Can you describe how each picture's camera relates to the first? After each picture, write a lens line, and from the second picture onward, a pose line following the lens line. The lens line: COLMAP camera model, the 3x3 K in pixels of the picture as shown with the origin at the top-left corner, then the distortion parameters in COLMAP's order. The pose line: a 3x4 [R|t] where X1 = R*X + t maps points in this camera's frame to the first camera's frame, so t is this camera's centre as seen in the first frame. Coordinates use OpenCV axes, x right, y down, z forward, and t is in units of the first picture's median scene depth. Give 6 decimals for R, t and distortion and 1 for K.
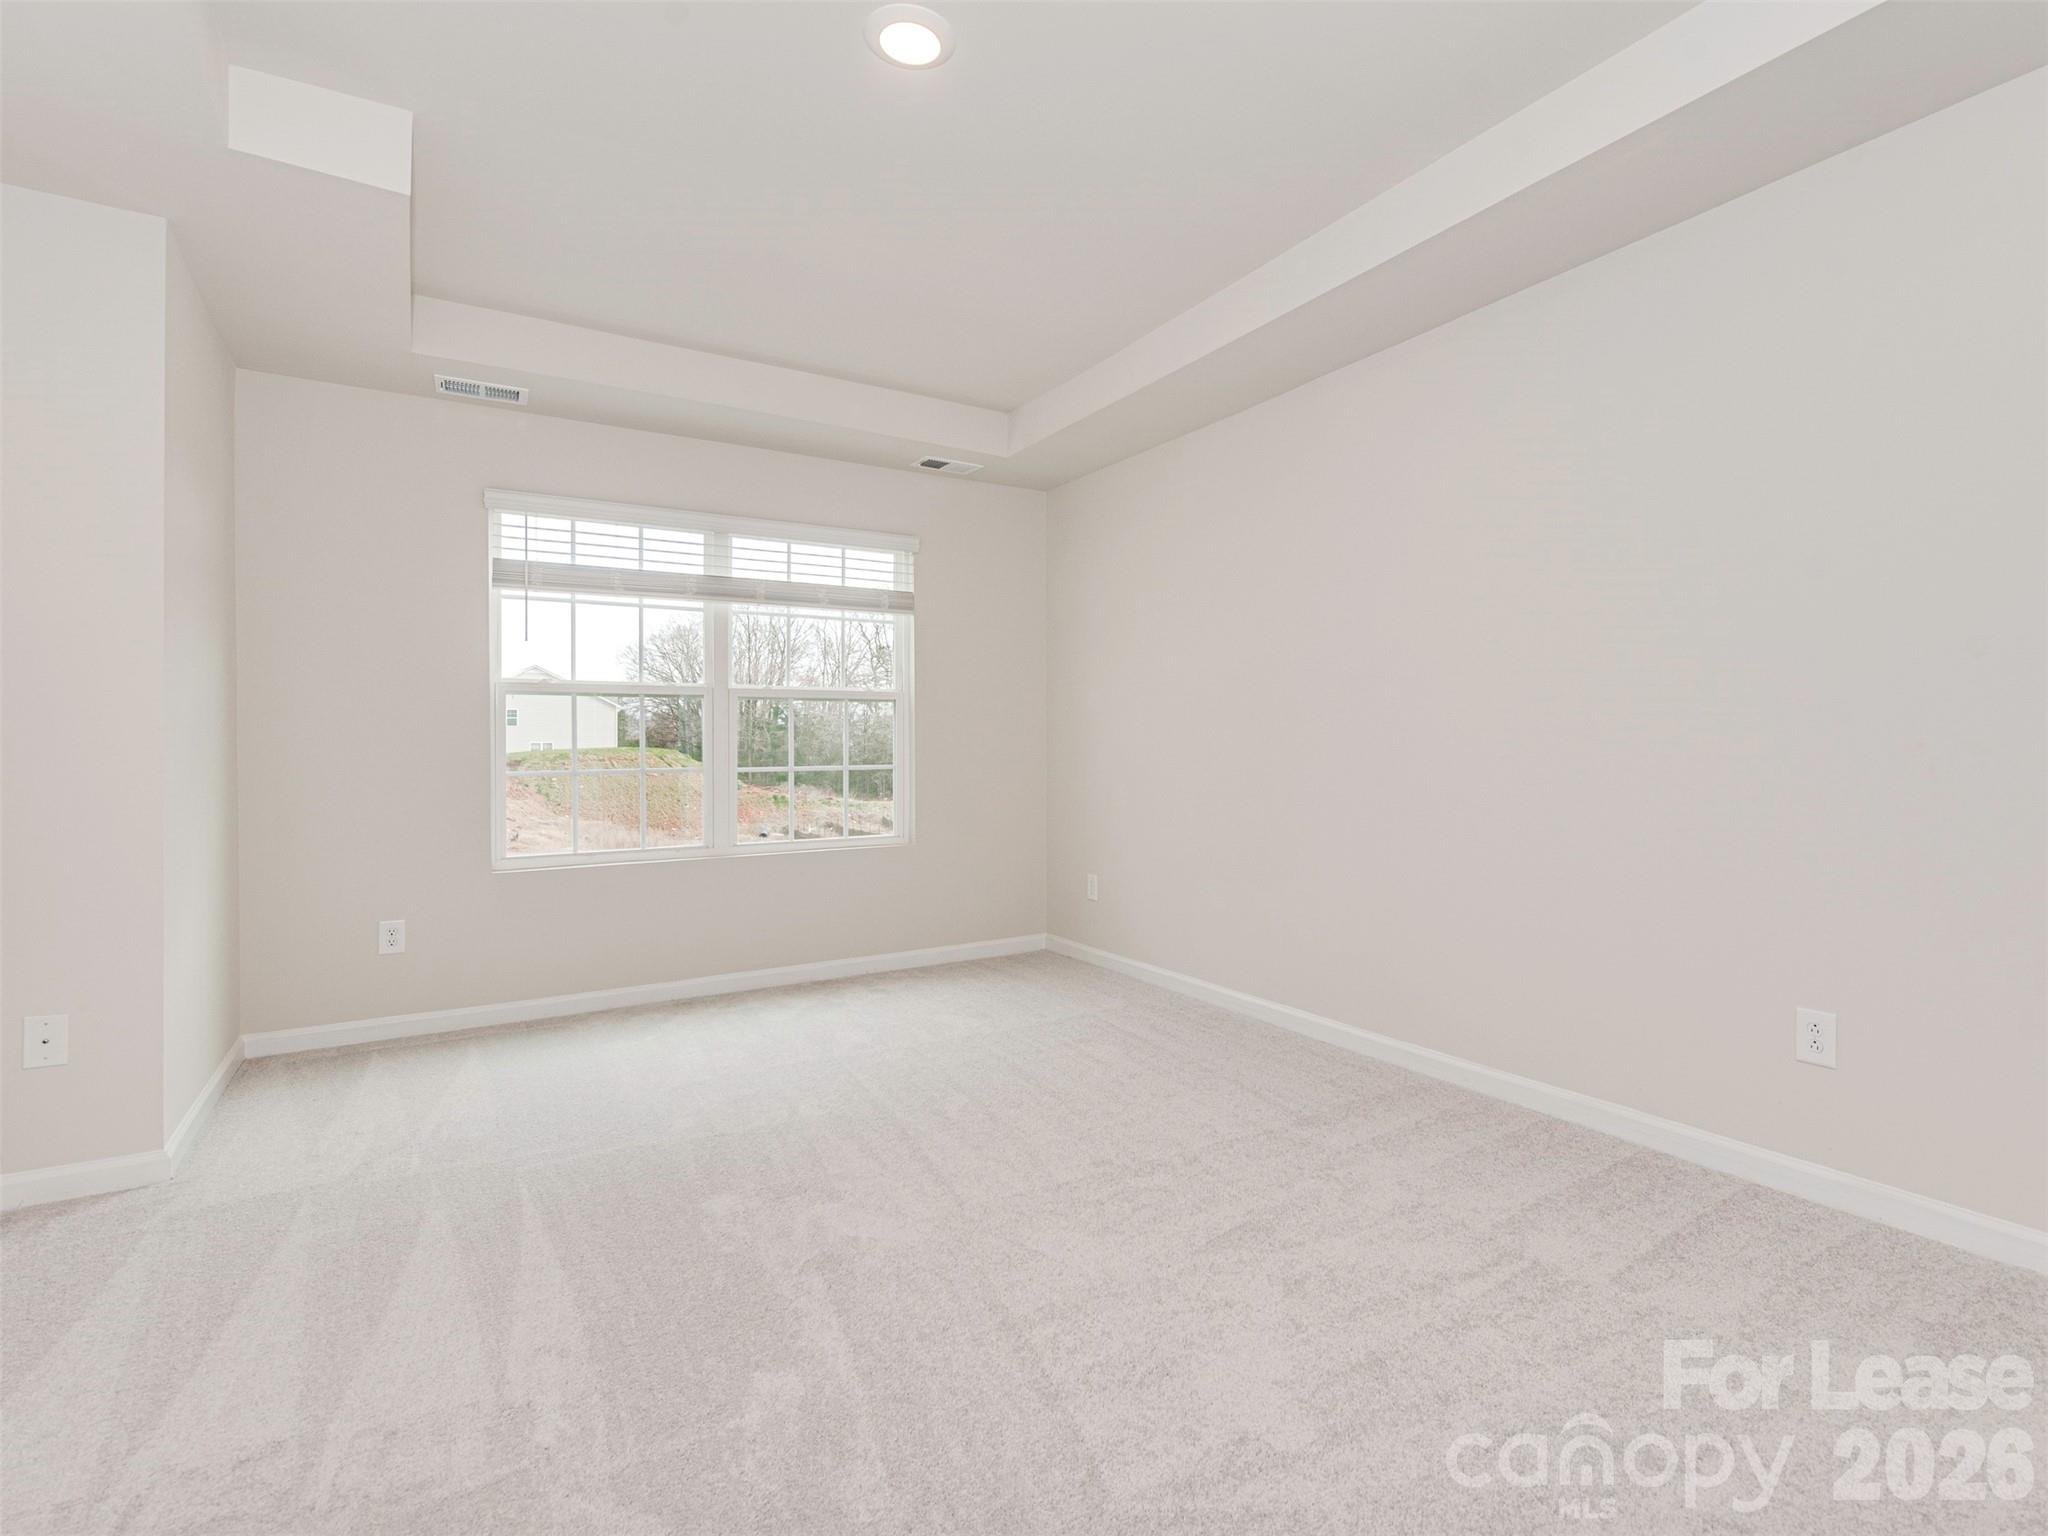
lens RADIAL K [[1000.3, 0, 1036.9], [0, 1000.3, 769.0], [0, 0, 1]] dist [-0.003939, 0.002659]
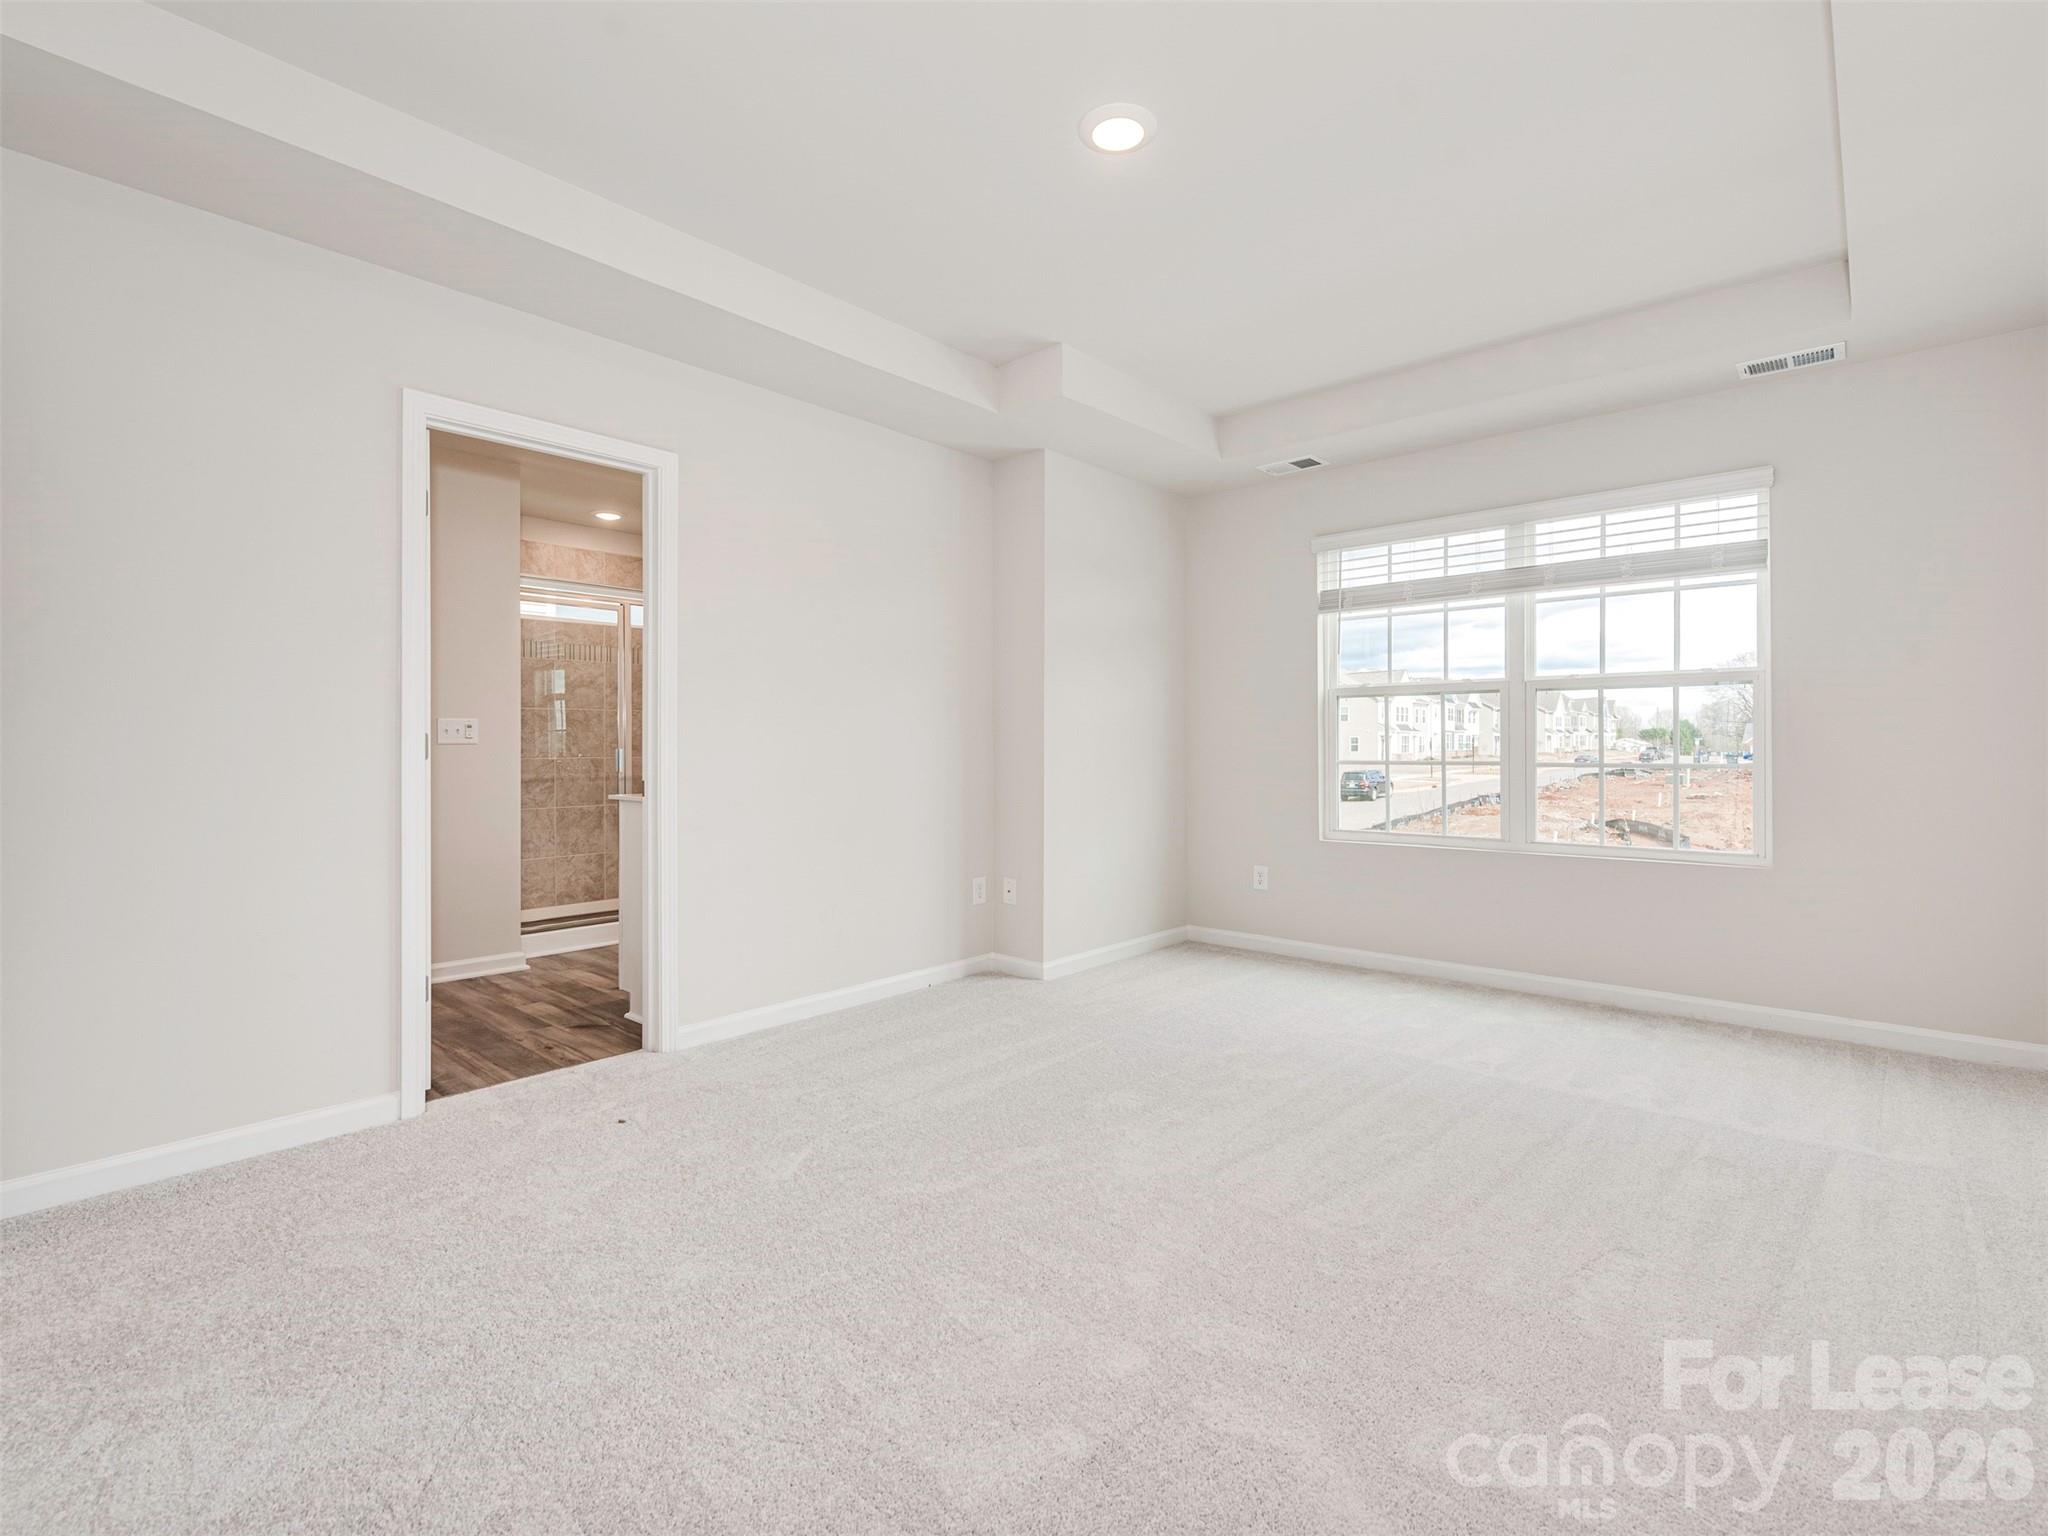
lens RADIAL K [[938.8, 0, 1040.4], [0, 938.8, 749.5], [0, 0, 1]] dist [0.001239, -0.001248]
pose [[0.296711, 0.012163, -0.954890, 0.425187], [-0.019000, 0.999796, 0.006832, -0.010721], [0.954778, 0.016116, 0.296881, 0.274399]]
